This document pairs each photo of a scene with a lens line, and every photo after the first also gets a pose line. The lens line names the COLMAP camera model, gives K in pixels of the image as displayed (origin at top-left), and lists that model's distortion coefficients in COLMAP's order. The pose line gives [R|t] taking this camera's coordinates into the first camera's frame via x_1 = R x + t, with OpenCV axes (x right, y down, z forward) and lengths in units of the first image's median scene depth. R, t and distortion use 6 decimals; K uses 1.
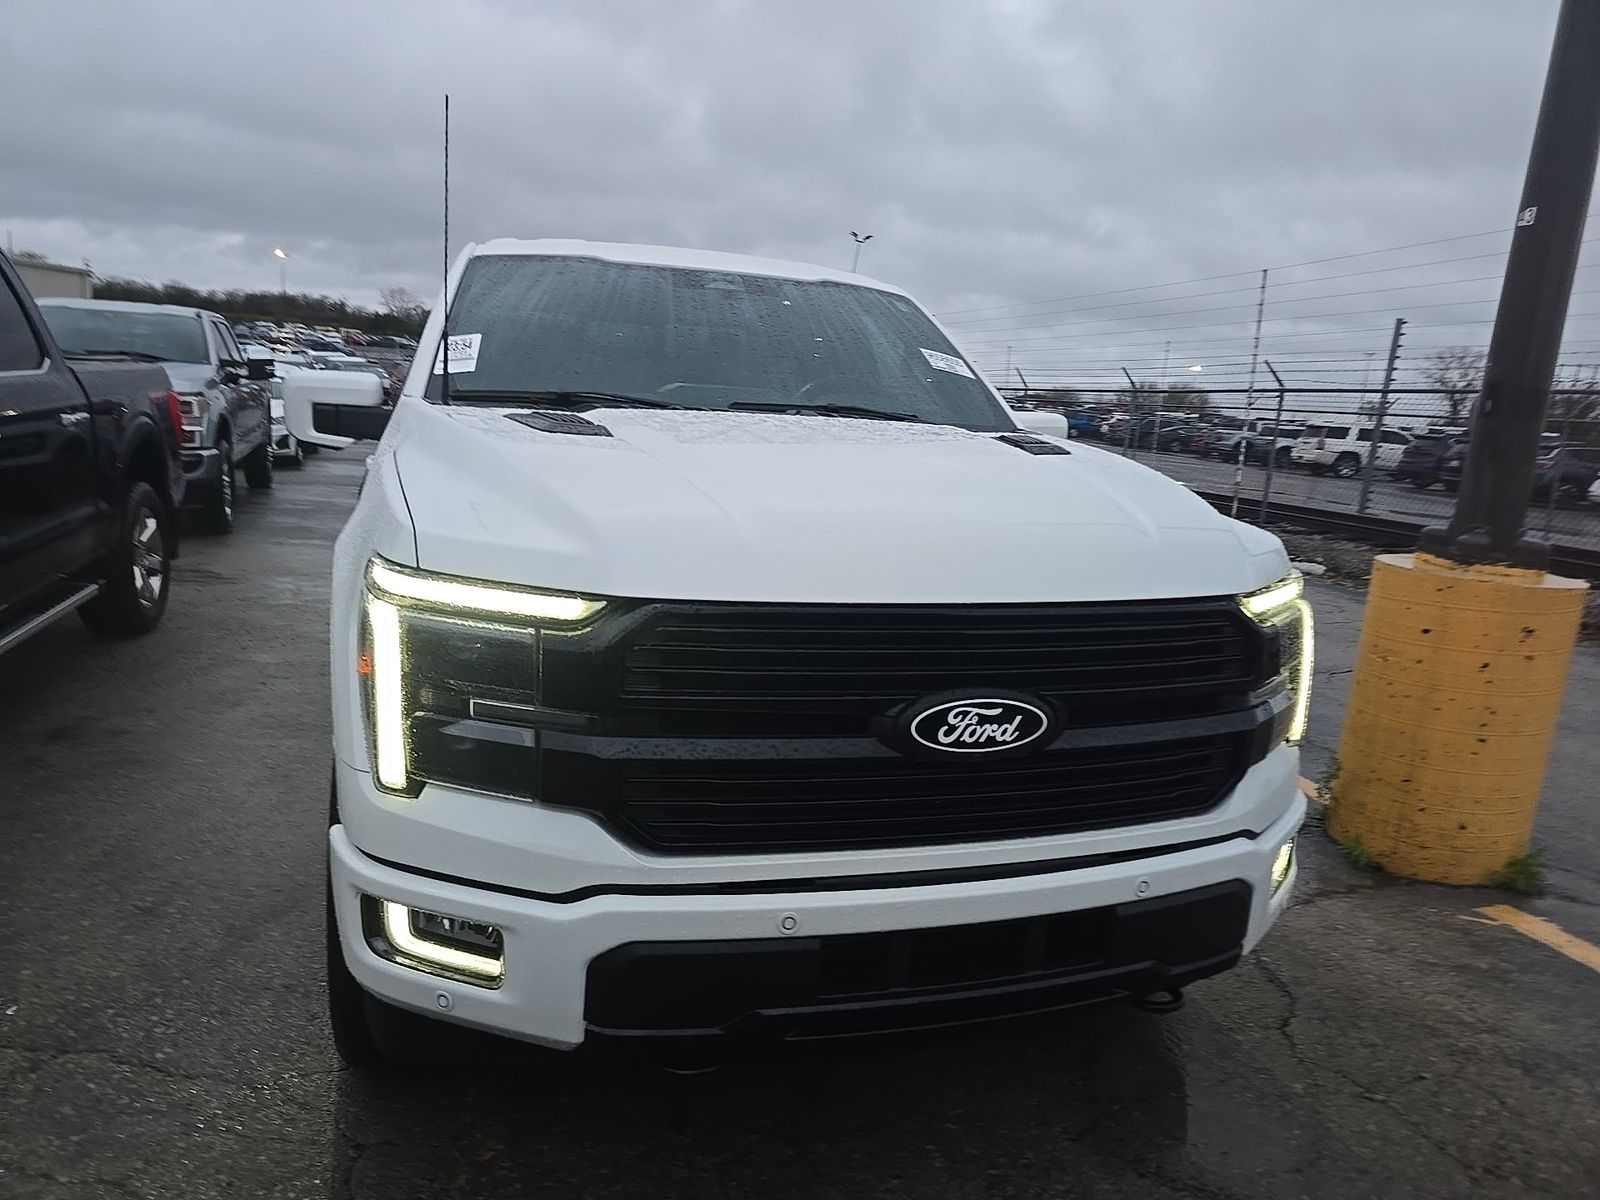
lens RADIAL K [[1060.4, 0, 810.6], [0, 1060.4, 597.7], [0, 0, 1]] dist [0.086283, -0.069270]
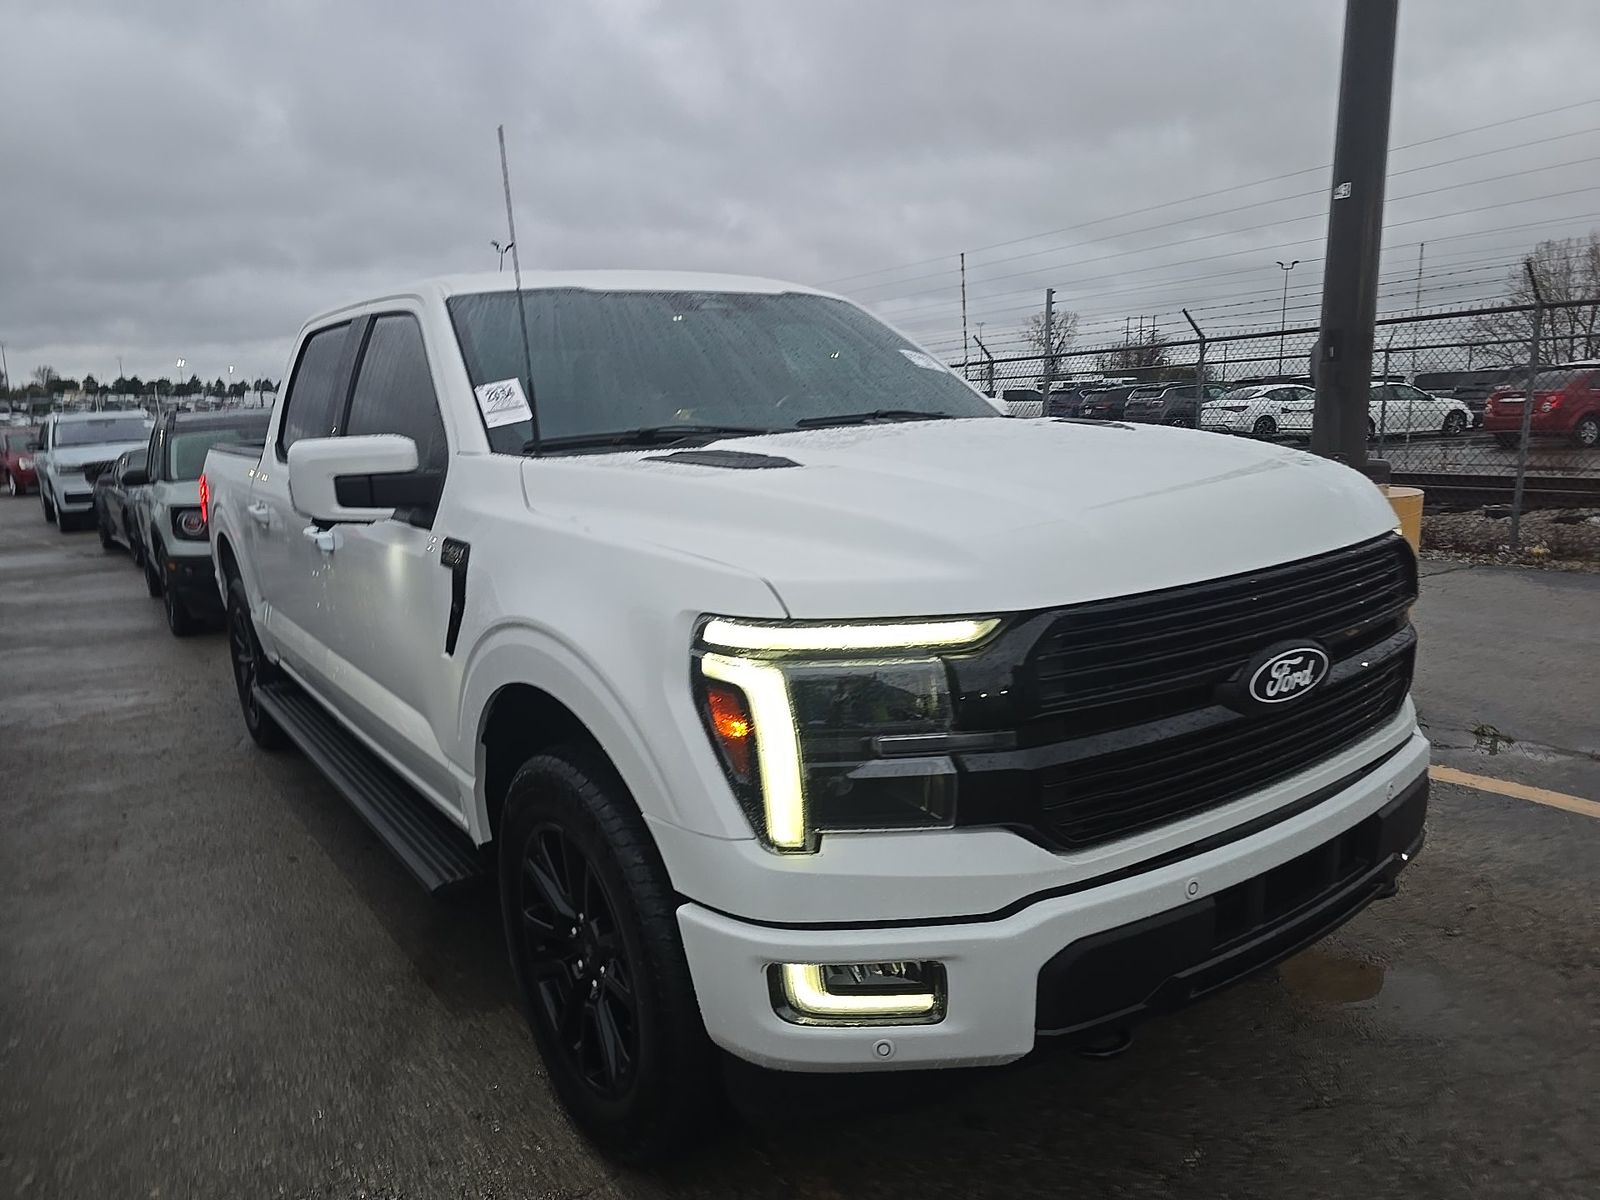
lens RADIAL K [[1063.5, 0, 800.0], [0, 1063.5, 600.0], [0, 0, 1]] dist [0.146680, -0.155442]
pose [[0.941818, -0.162326, 0.294328, -0.631165], [0.161985, 0.986458, 0.025711, -0.067314], [-0.294516, 0.023462, 0.955358, 0.066595]]
